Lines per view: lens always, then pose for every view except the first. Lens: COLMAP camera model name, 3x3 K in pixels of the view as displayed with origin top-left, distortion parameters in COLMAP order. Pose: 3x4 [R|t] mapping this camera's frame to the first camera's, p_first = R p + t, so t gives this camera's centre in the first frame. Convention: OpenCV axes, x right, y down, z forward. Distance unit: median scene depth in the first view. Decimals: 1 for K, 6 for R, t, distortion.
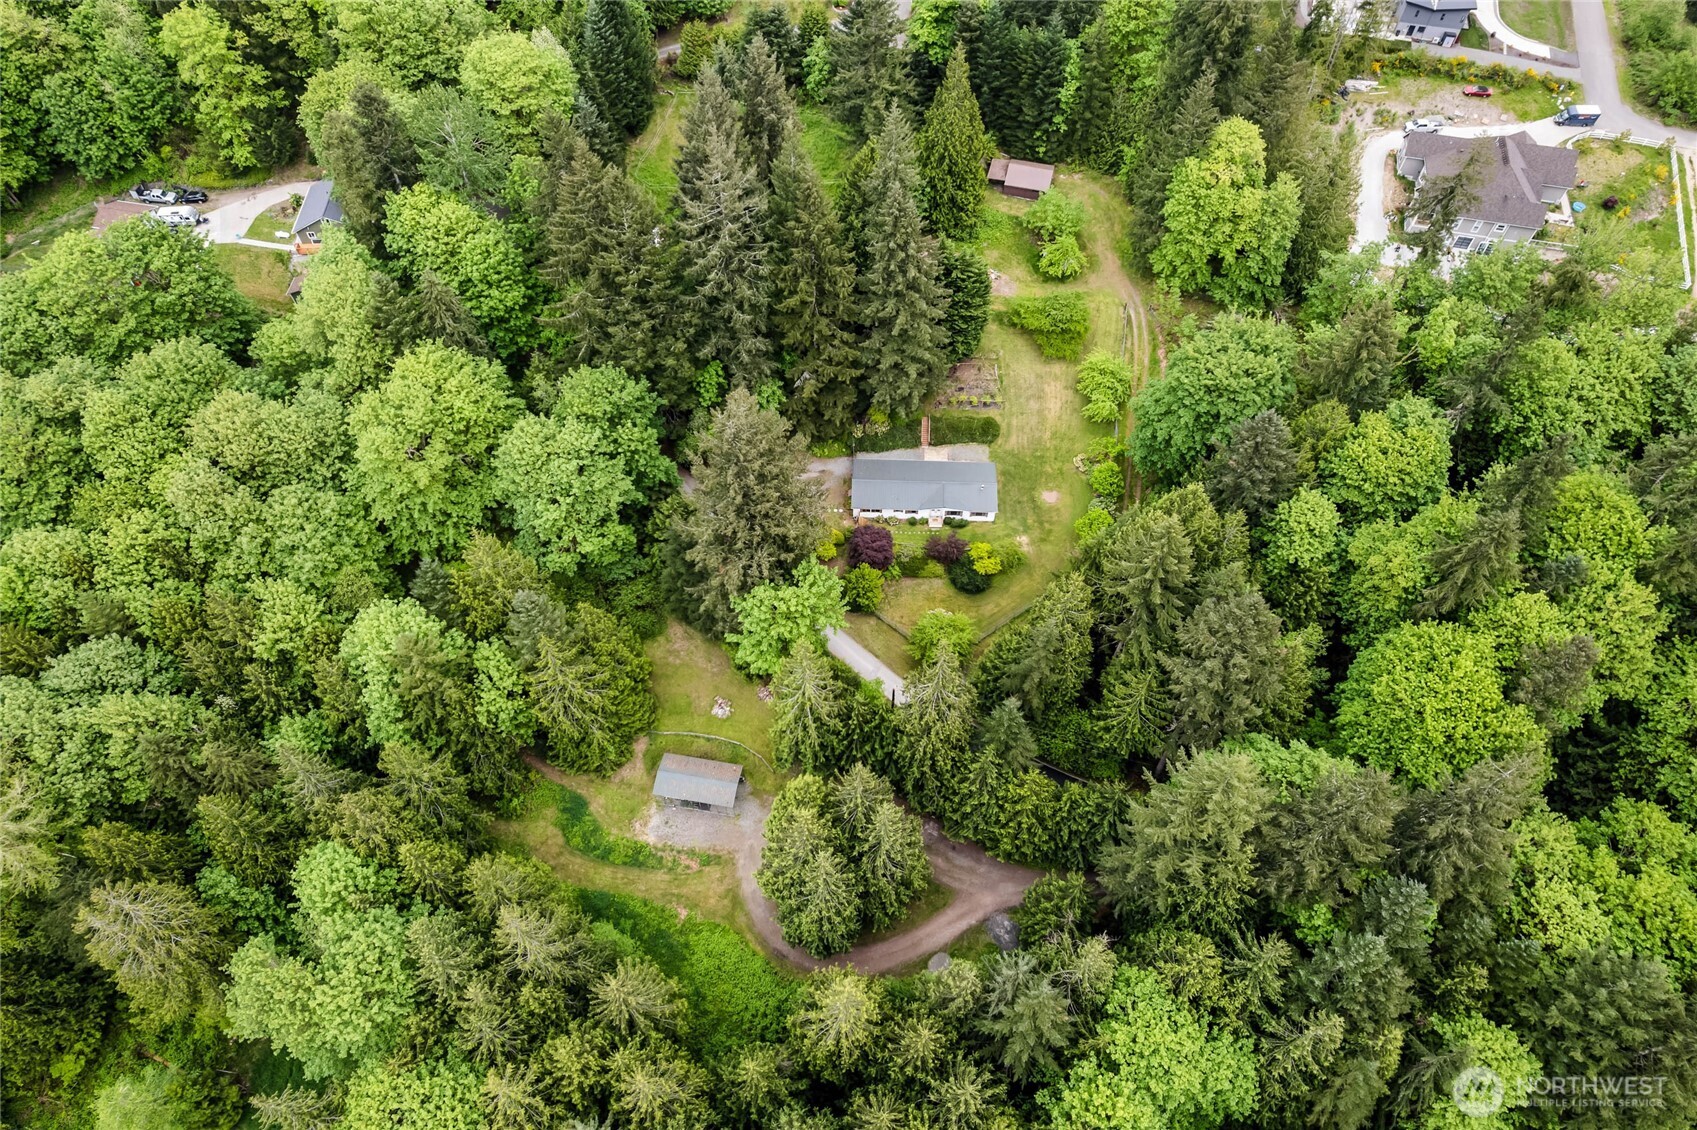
lens RADIAL K [[1081.6, 0, 843.8], [0, 1081.6, 572.3], [0, 0, 1]] dist [-0.040485, 0.017746]
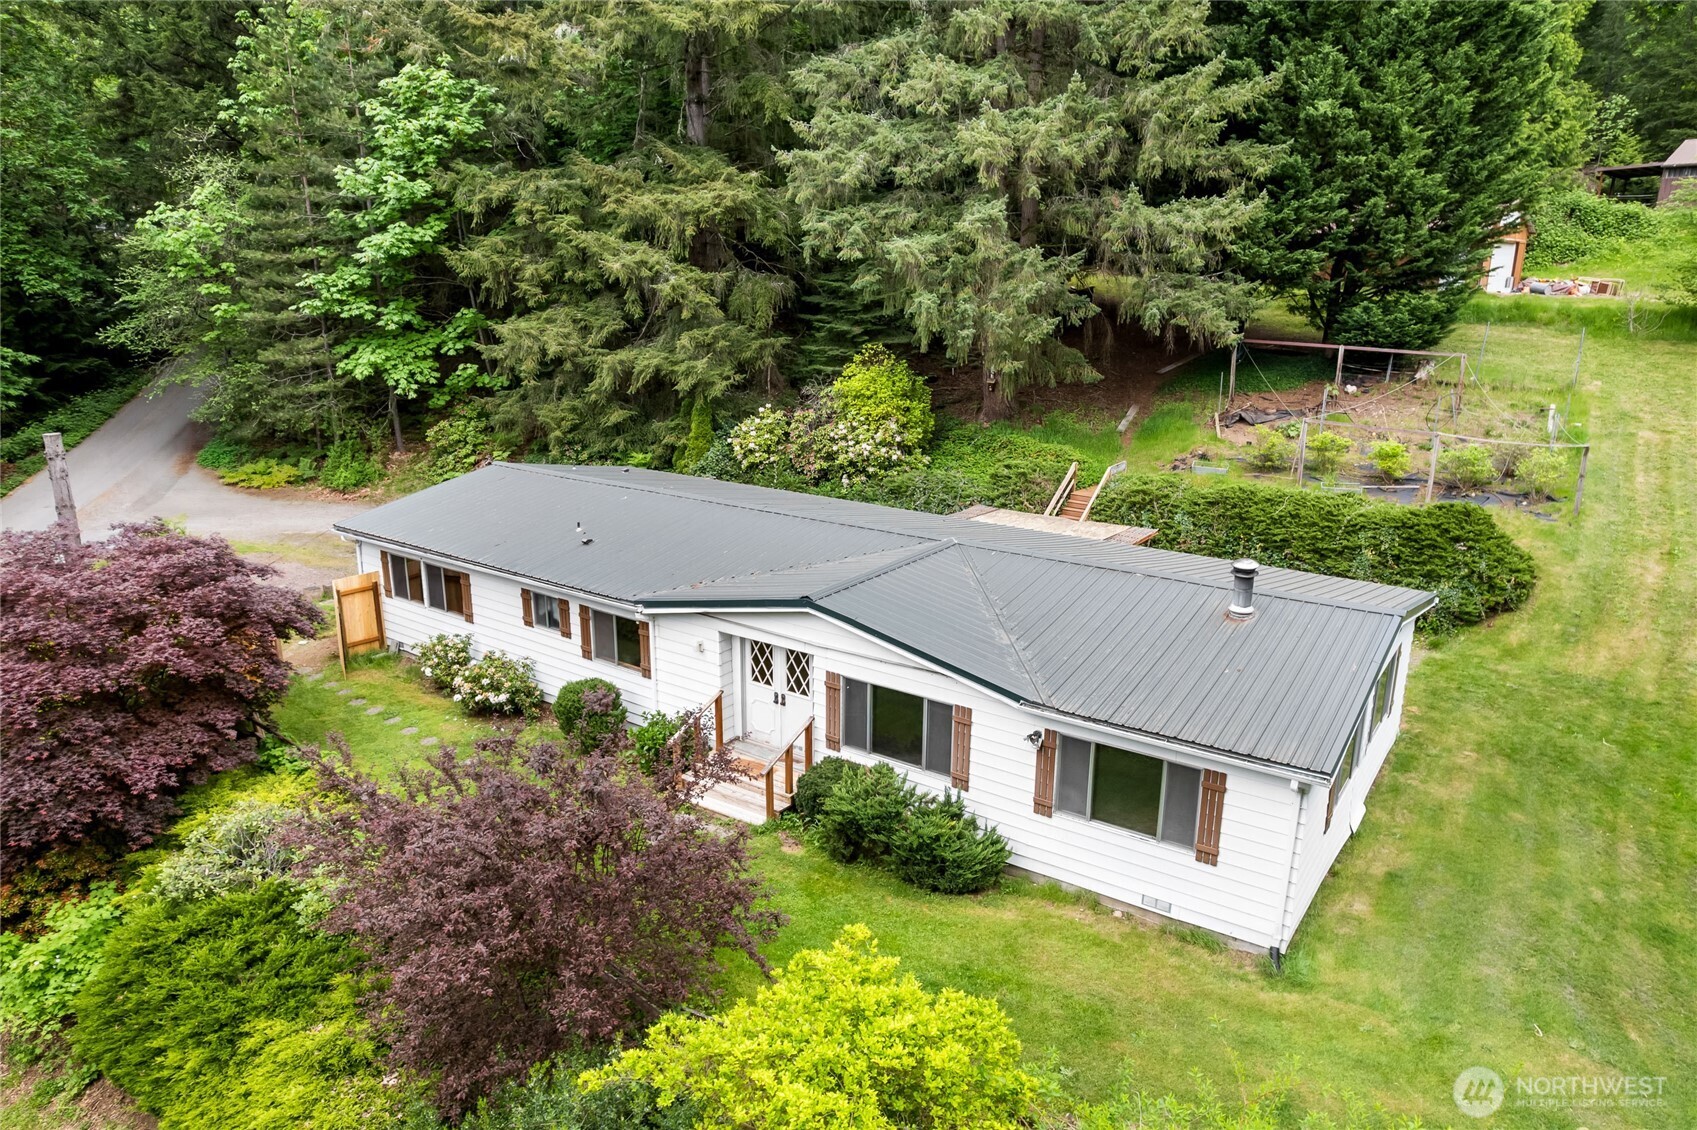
lens RADIAL K [[1081.6, 0, 857.4], [0, 1081.6, 567.5], [0, 0, 1]] dist [-0.040485, 0.017746]
pose [[0.840766, 0.157736, -0.517911, 0.150696], [-0.461064, 0.710035, -0.532232, -0.007596], [0.283783, 0.686273, 0.669699, 0.917360]]
